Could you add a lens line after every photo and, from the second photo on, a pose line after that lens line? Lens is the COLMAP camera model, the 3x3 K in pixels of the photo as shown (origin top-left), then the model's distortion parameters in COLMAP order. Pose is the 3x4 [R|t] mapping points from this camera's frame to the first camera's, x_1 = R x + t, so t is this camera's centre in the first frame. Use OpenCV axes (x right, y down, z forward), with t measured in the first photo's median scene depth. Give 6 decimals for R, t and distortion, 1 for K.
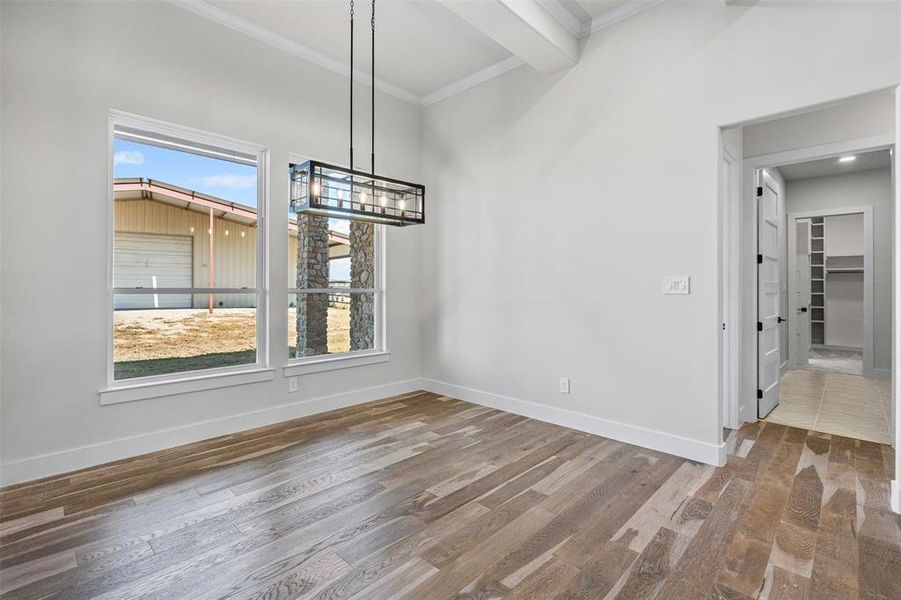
lens RADIAL K [[416.2, 0, 446.0], [0, 416.2, 288.4], [0, 0, 1]] dist [0.001993, 0.000908]
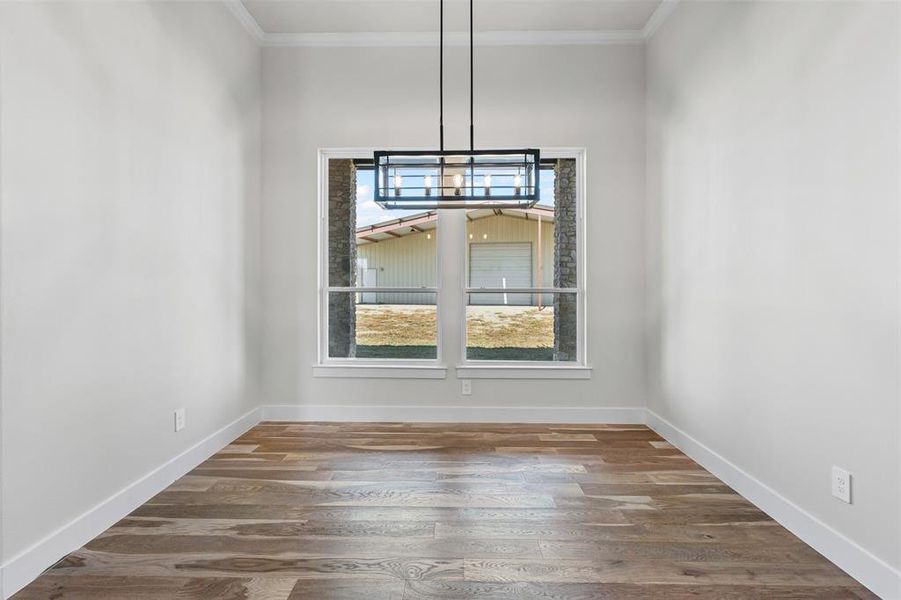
lens RADIAL K [[414.7, 0, 467.2], [0, 414.7, 290.4], [0, 0, 1]] dist [-0.000527, 0.000623]
pose [[0.688089, 0.005167, -0.725608, 0.342802], [-0.001752, 0.999984, 0.005459, 0.000641], [0.725624, -0.002485, 0.688087, 0.347155]]
